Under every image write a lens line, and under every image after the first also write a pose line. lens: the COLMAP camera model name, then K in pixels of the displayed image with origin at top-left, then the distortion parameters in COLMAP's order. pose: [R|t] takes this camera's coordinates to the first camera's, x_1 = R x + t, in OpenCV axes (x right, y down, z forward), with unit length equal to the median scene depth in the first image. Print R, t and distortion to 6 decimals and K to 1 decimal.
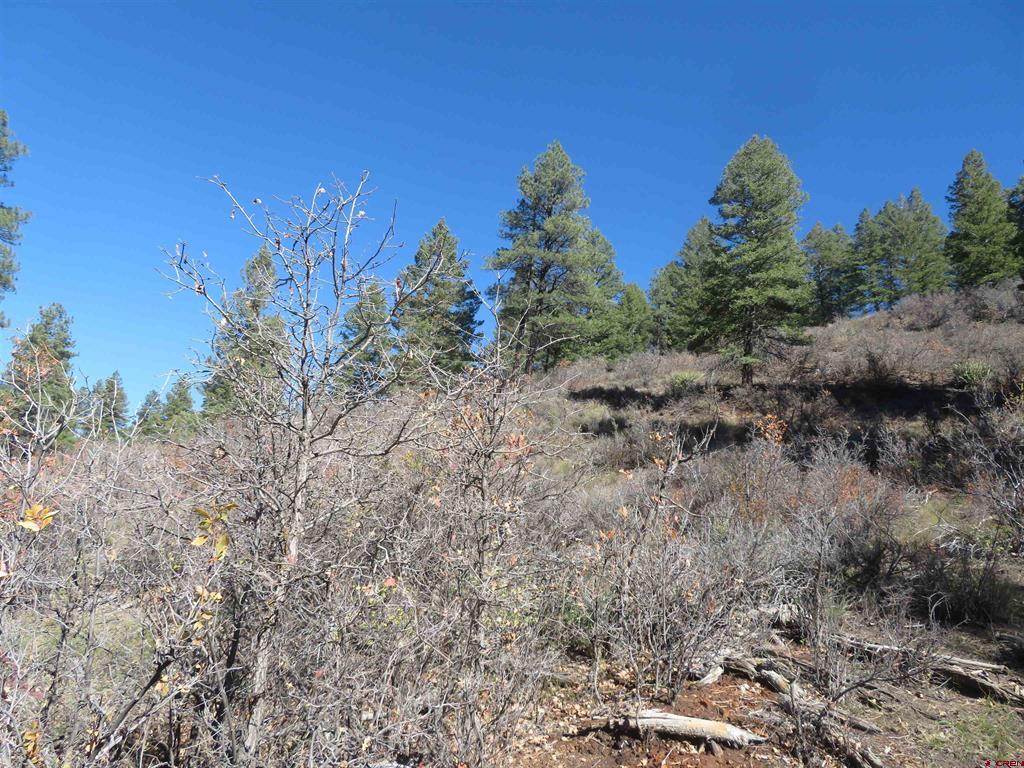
lens RADIAL K [[738.6, 0, 506.9], [0, 738.6, 387.2], [0, 0, 1]] dist [-0.008167, 0.002736]
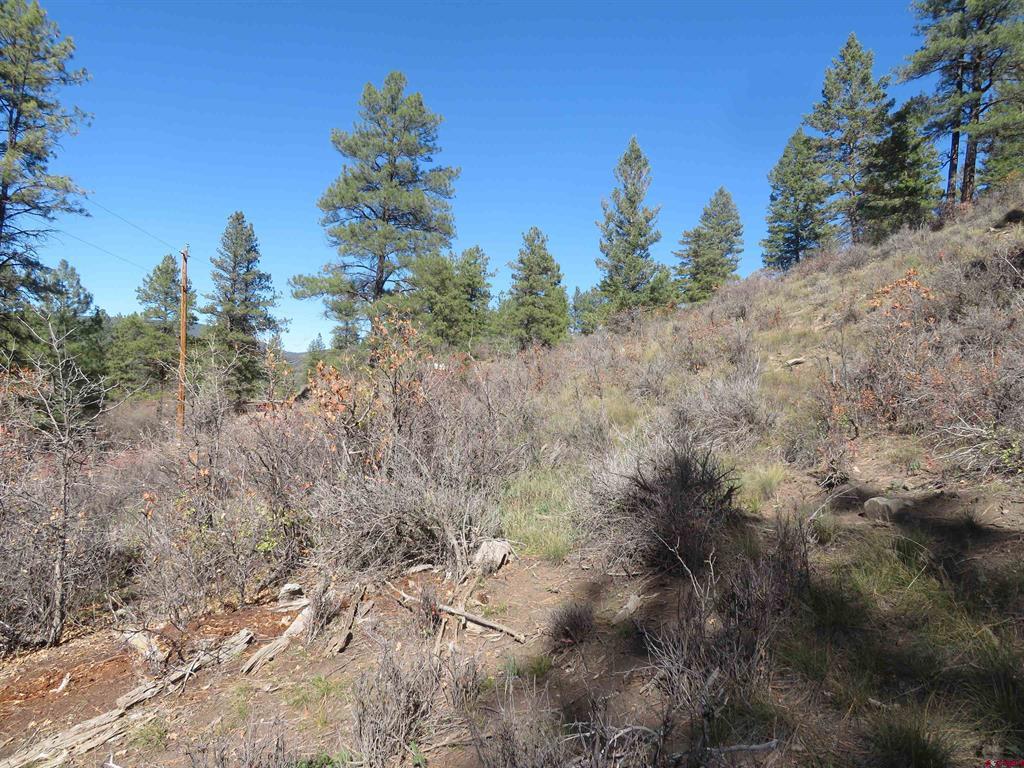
lens RADIAL K [[738.6, 0, 517.5], [0, 738.6, 385.3], [0, 0, 1]] dist [-0.008167, 0.002736]
pose [[0.766579, -0.077359, -0.637474, 0.145740], [0.189898, 0.975627, 0.109962, -0.001717], [0.613430, -0.205349, 0.762585, 0.043527]]
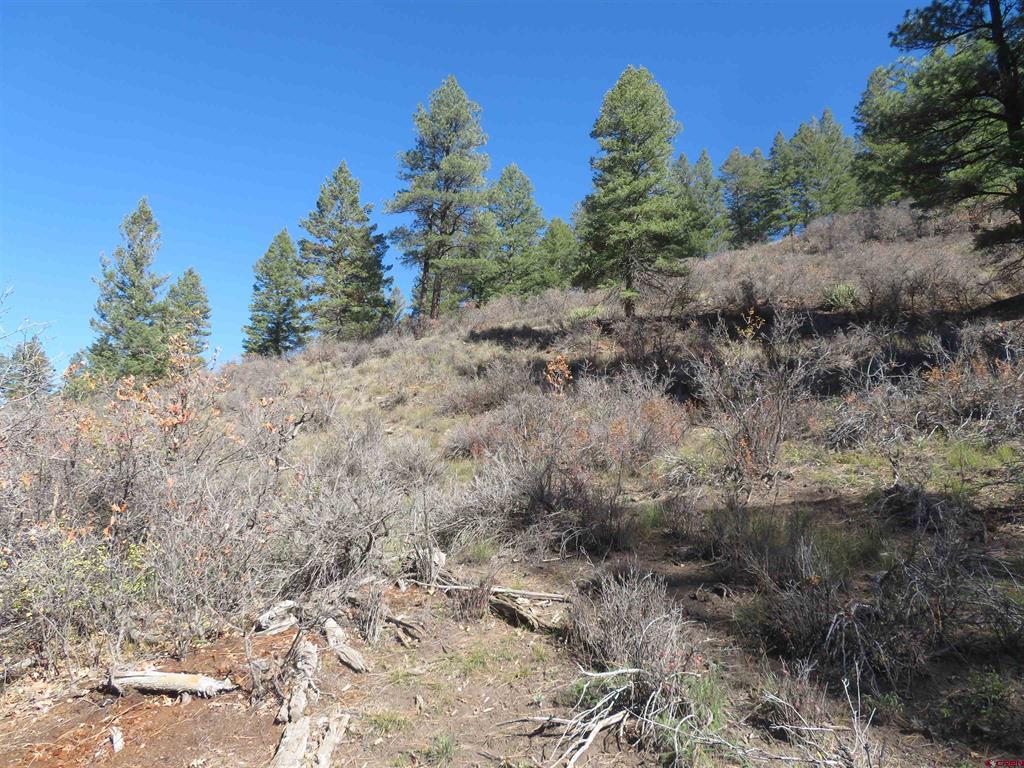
lens RADIAL K [[738.6, 0, 511.7], [0, 738.6, 386.2], [0, 0, 1]] dist [-0.008167, 0.002736]
pose [[0.996113, -0.061502, 0.063064, 0.062679], [0.056120, 0.994899, 0.083821, -0.003093], [-0.067897, -0.079956, 0.994483, -0.006966]]
